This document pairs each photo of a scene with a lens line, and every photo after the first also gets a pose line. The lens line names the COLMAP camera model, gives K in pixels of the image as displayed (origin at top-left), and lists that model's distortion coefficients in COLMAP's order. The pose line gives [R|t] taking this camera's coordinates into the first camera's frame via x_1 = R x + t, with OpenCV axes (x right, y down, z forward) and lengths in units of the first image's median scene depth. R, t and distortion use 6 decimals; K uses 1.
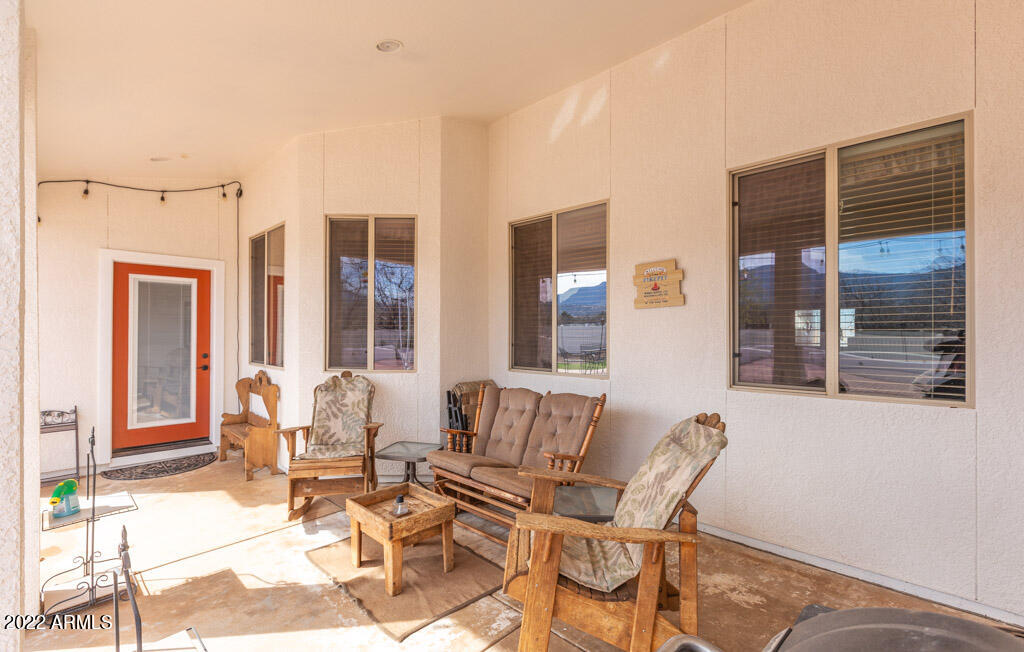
lens RADIAL K [[469.1, 0, 512.0], [0, 469.1, 326.0], [0, 0, 1]] dist [-0.000147, -0.000030]
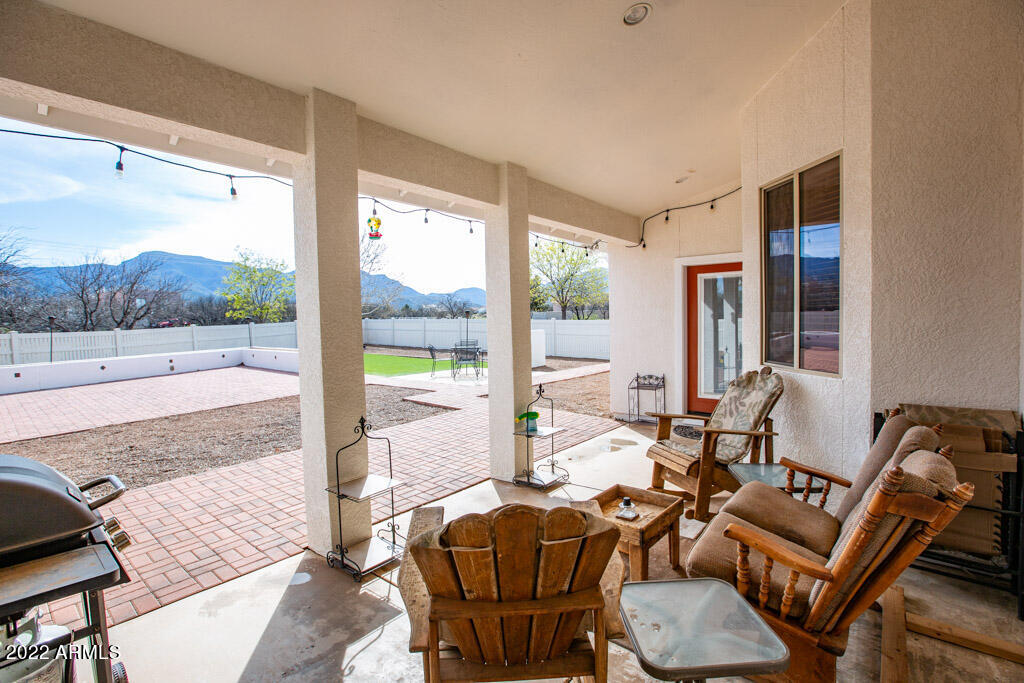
lens RADIAL K [[465.8, 0, 510.5], [0, 465.8, 327.5], [0, 0, 1]] dist [-0.001878, -0.000375]
pose [[0.093200, 0.011399, -0.995582, 0.433687], [0.029817, 0.999454, 0.014235, -0.001369], [0.995201, -0.031012, 0.092809, 0.445066]]
